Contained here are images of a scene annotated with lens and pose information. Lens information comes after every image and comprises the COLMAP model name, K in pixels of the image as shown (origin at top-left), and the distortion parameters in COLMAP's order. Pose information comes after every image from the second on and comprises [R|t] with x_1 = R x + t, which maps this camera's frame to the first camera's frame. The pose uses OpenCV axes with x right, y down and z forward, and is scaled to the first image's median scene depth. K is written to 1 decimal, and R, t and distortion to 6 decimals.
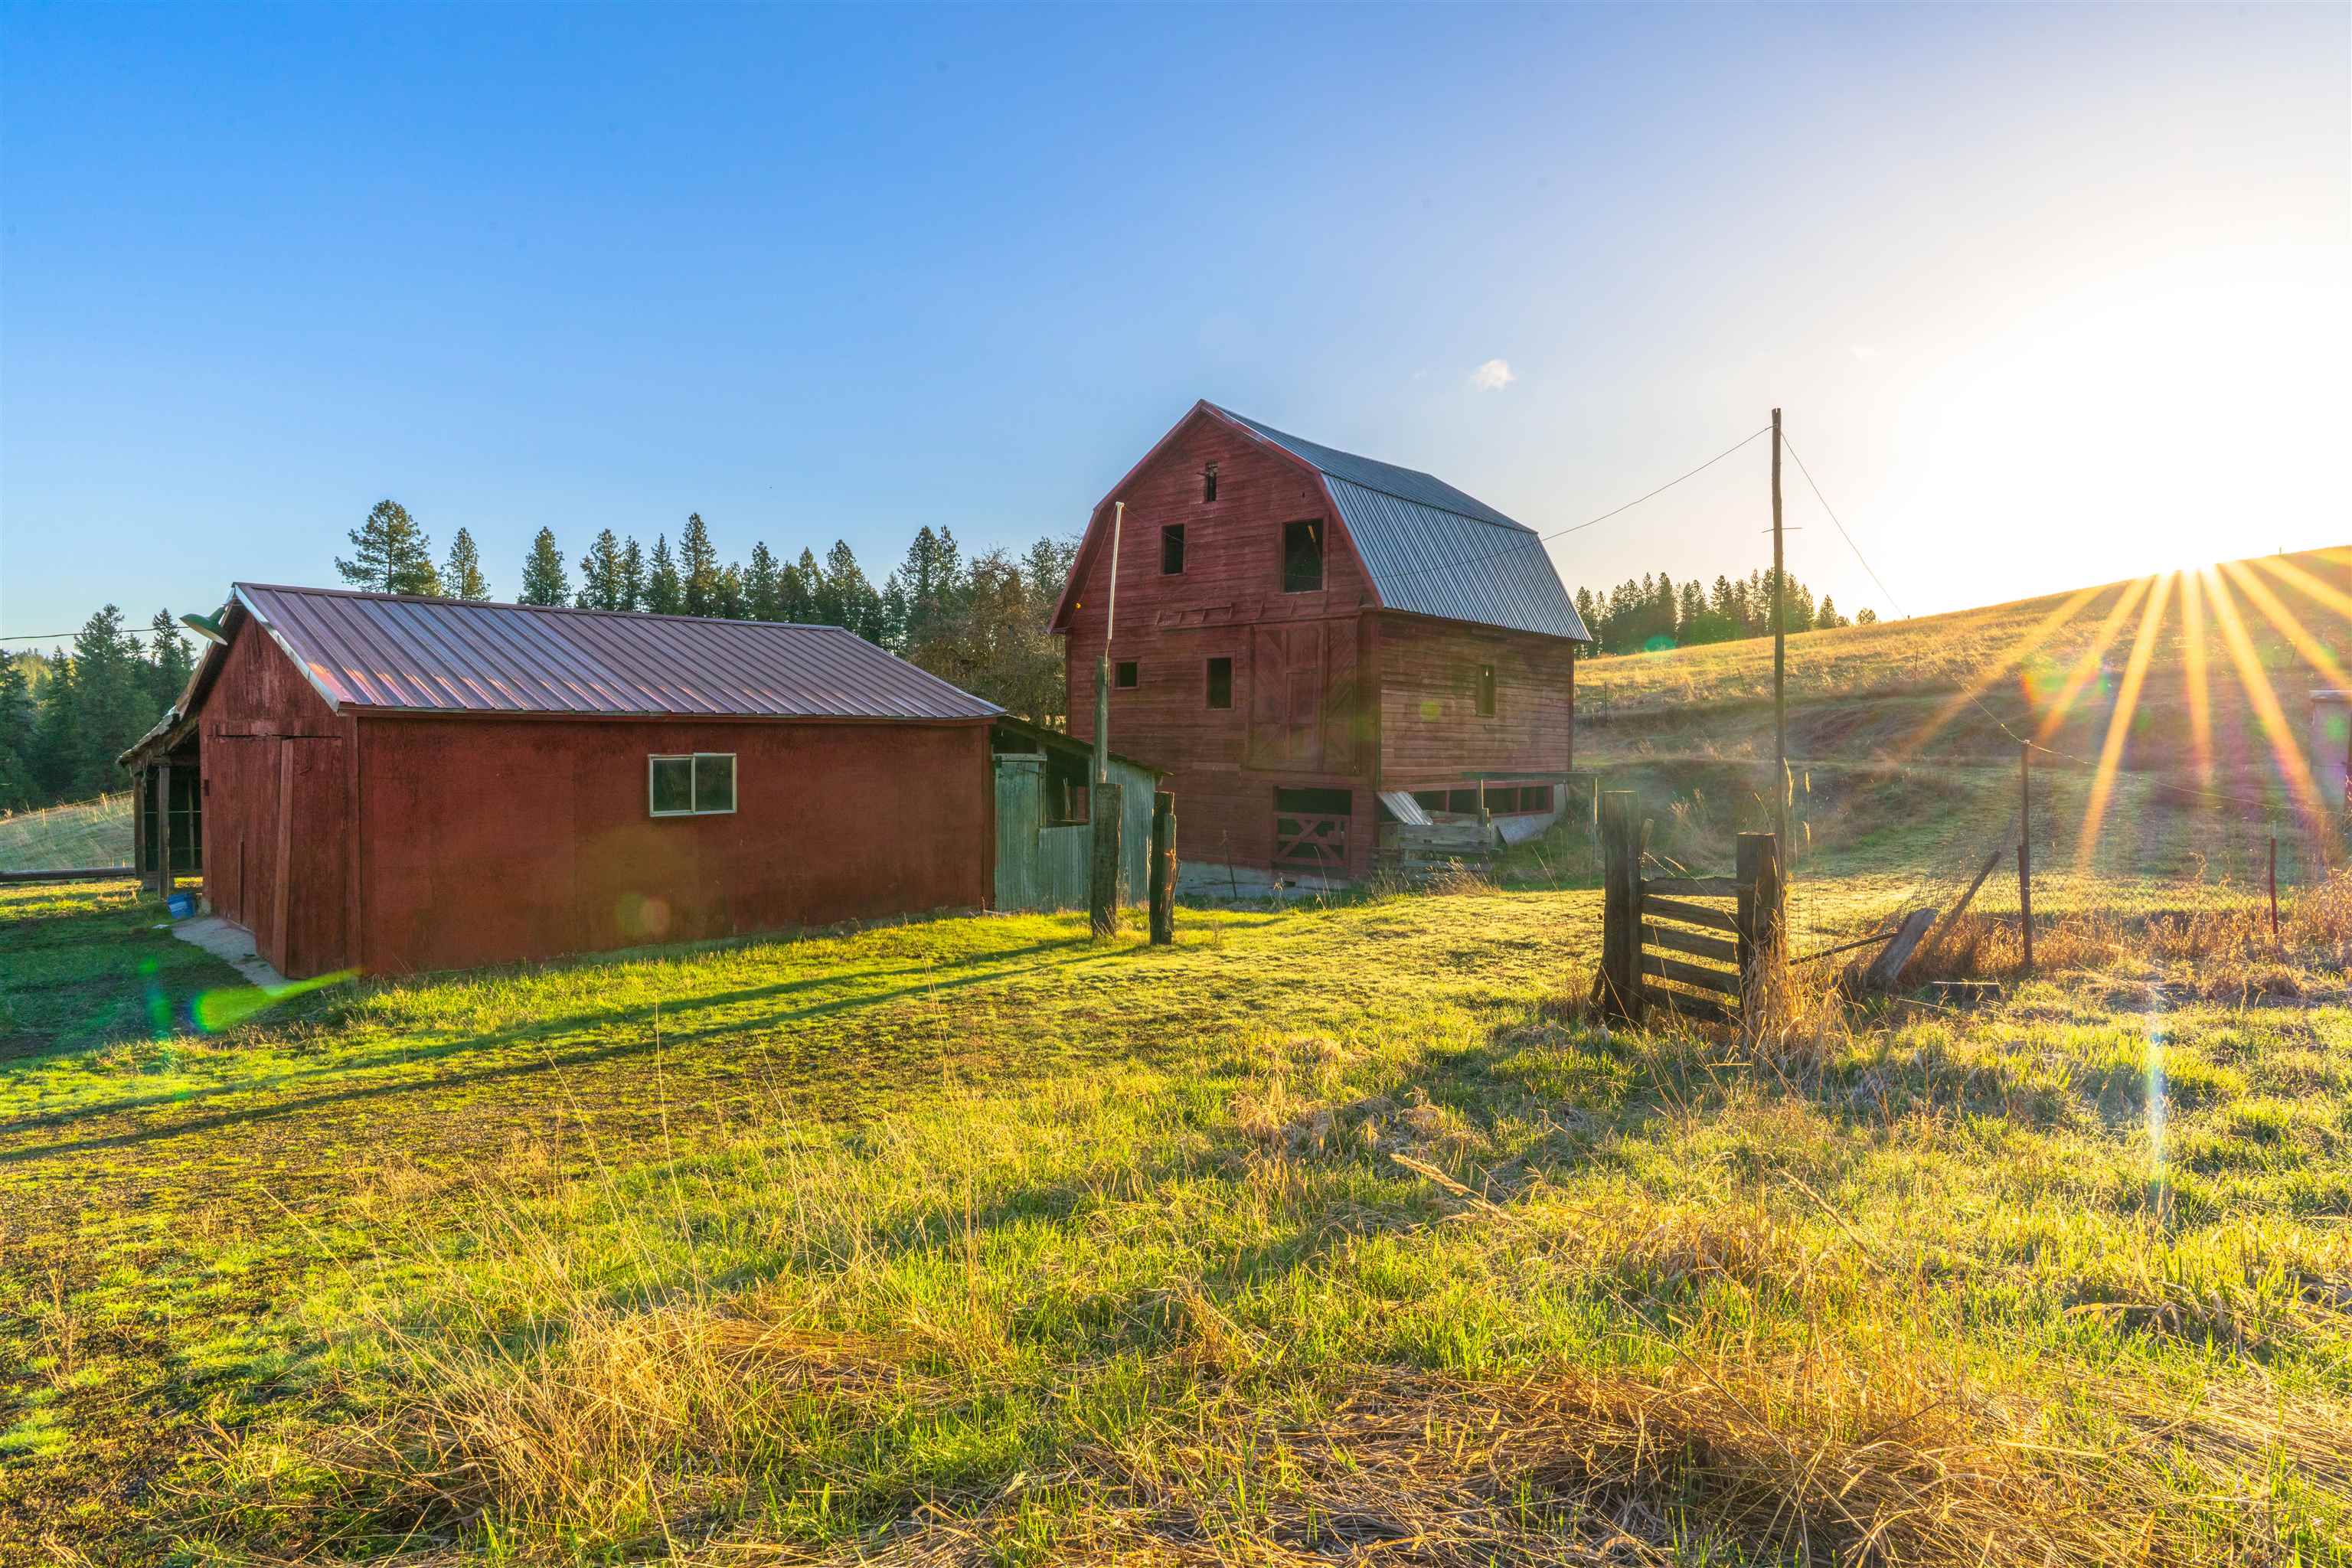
lens RADIAL K [[1197.0, 0, 1170.3], [0, 1197.0, 779.6], [0, 0, 1]] dist [-0.004245, 0.003124]
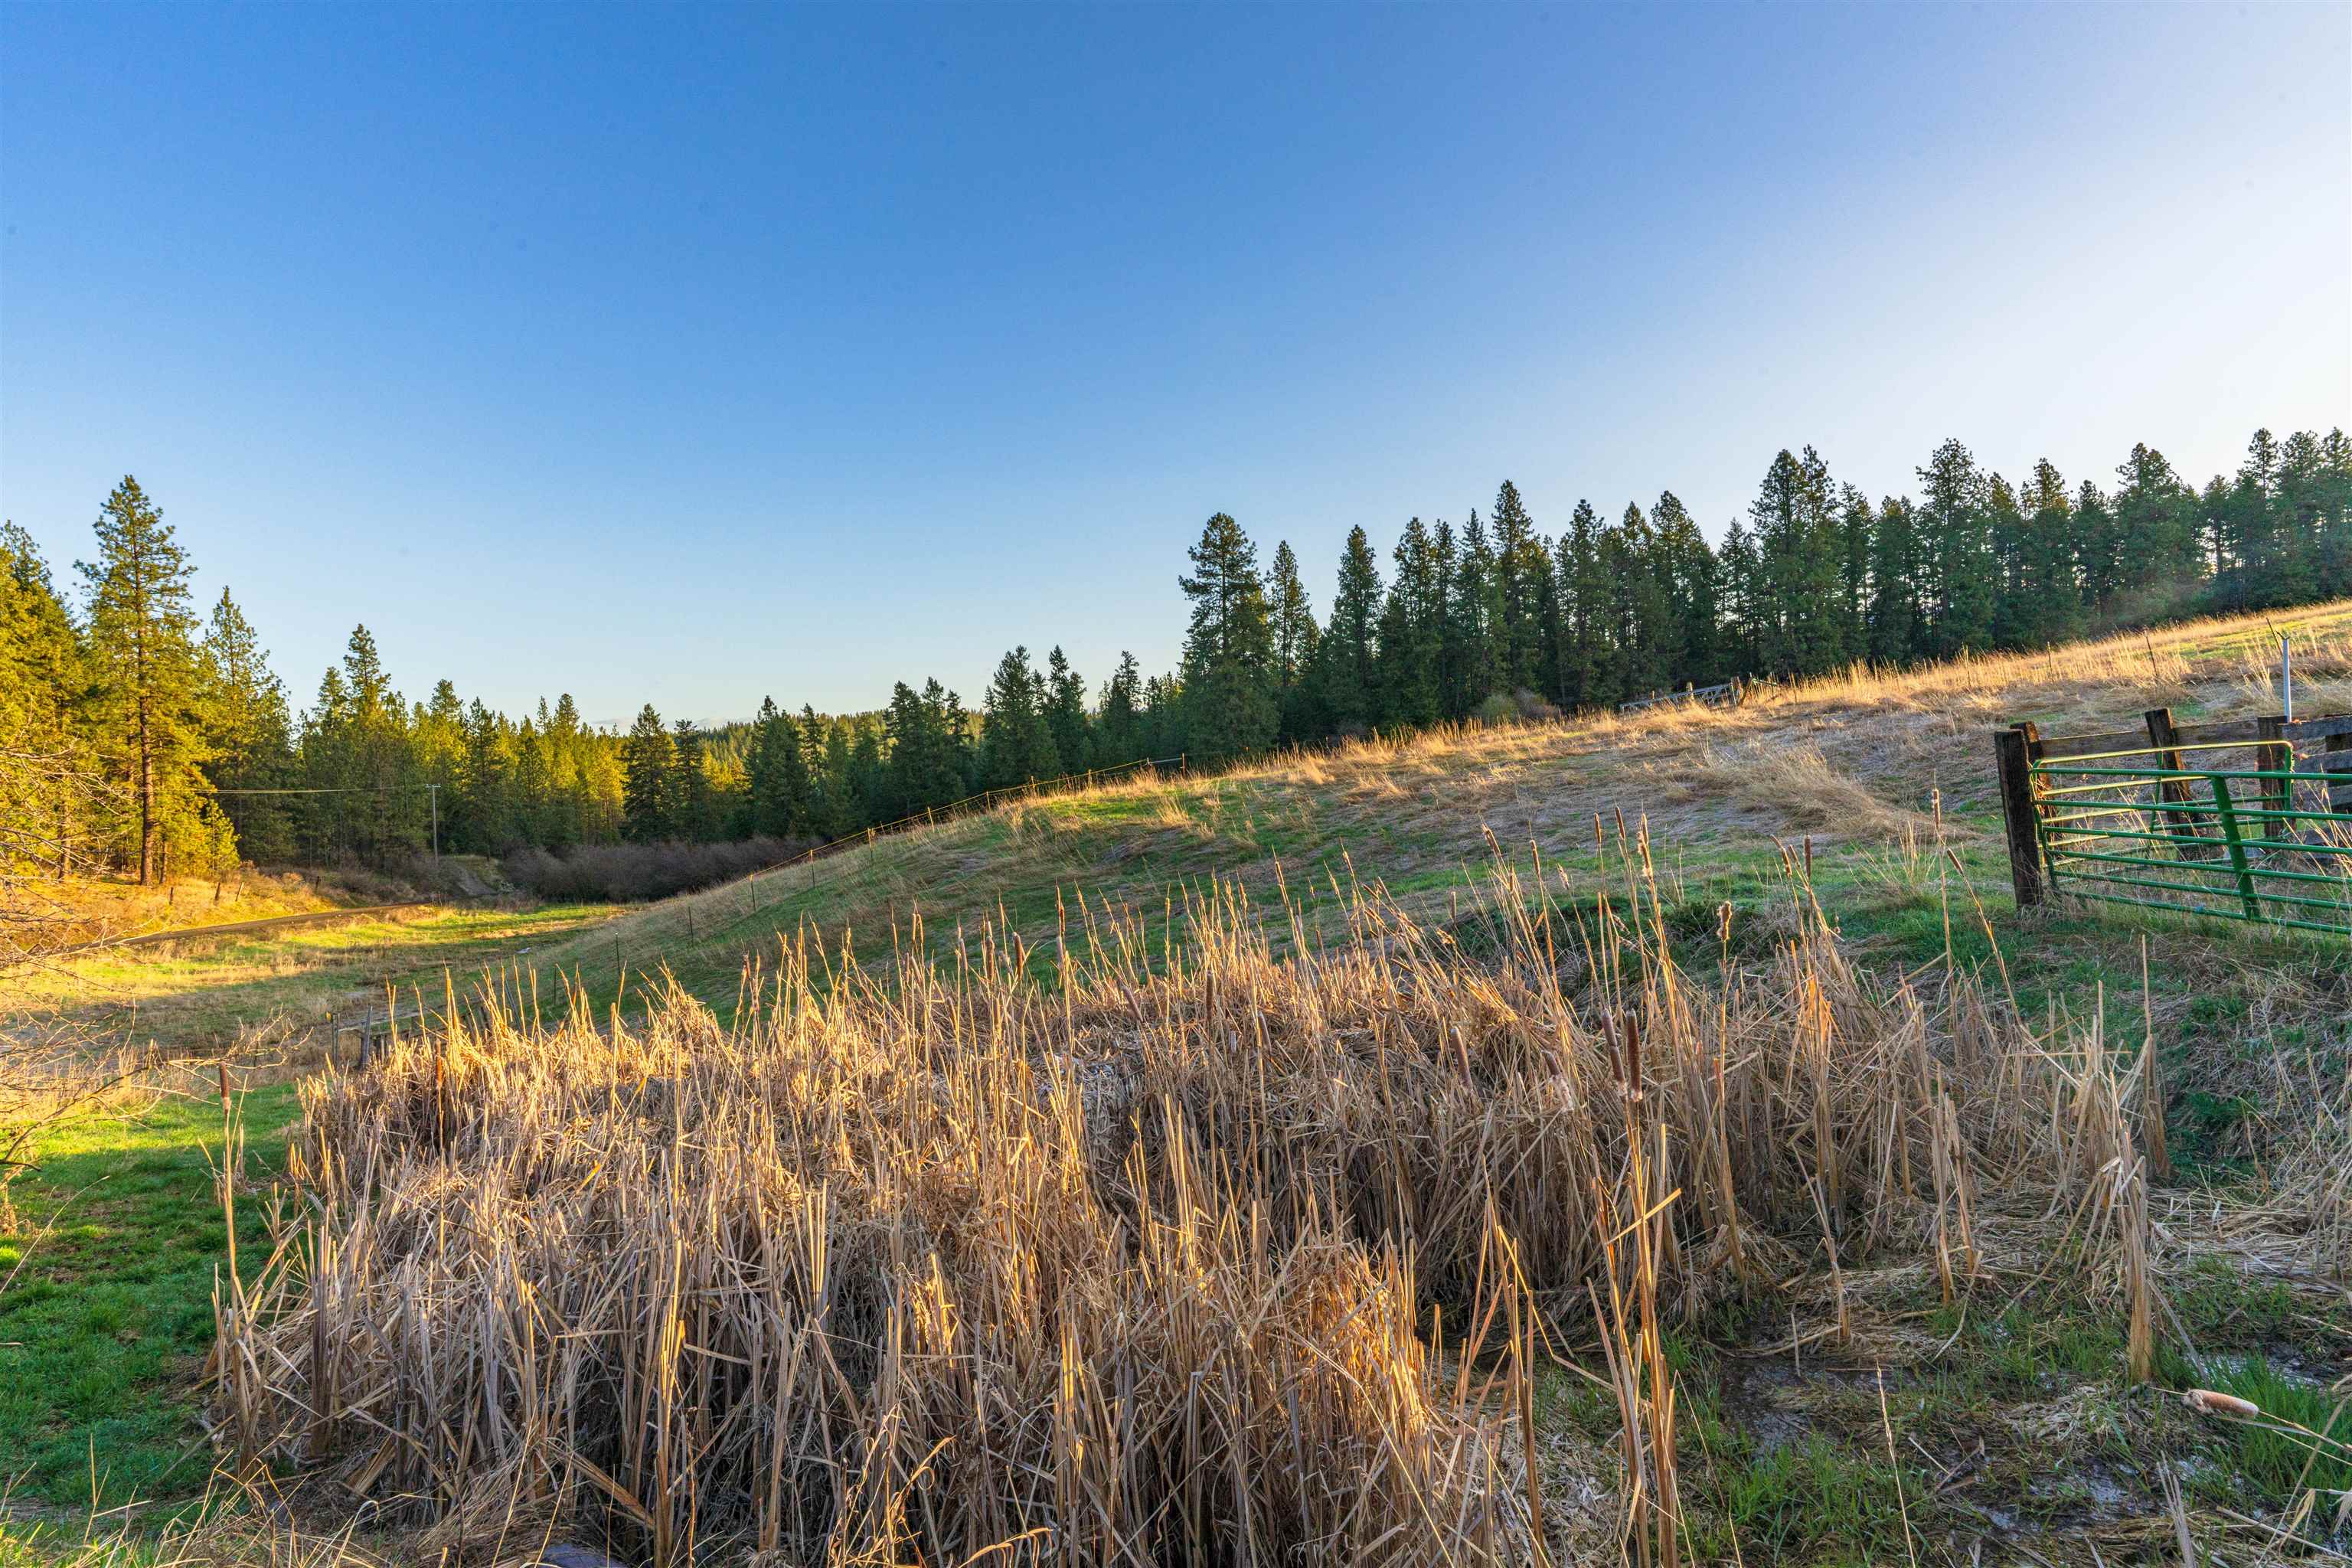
lens RADIAL K [[1197.0, 0, 1181.5], [0, 1197.0, 785.3], [0, 0, 1]] dist [-0.004245, 0.003124]
pose [[0.811279, -0.039421, -0.583329, -1.163665], [0.041125, 0.999101, -0.010322, 0.050121], [0.583211, -0.015615, 0.812171, 1.833122]]
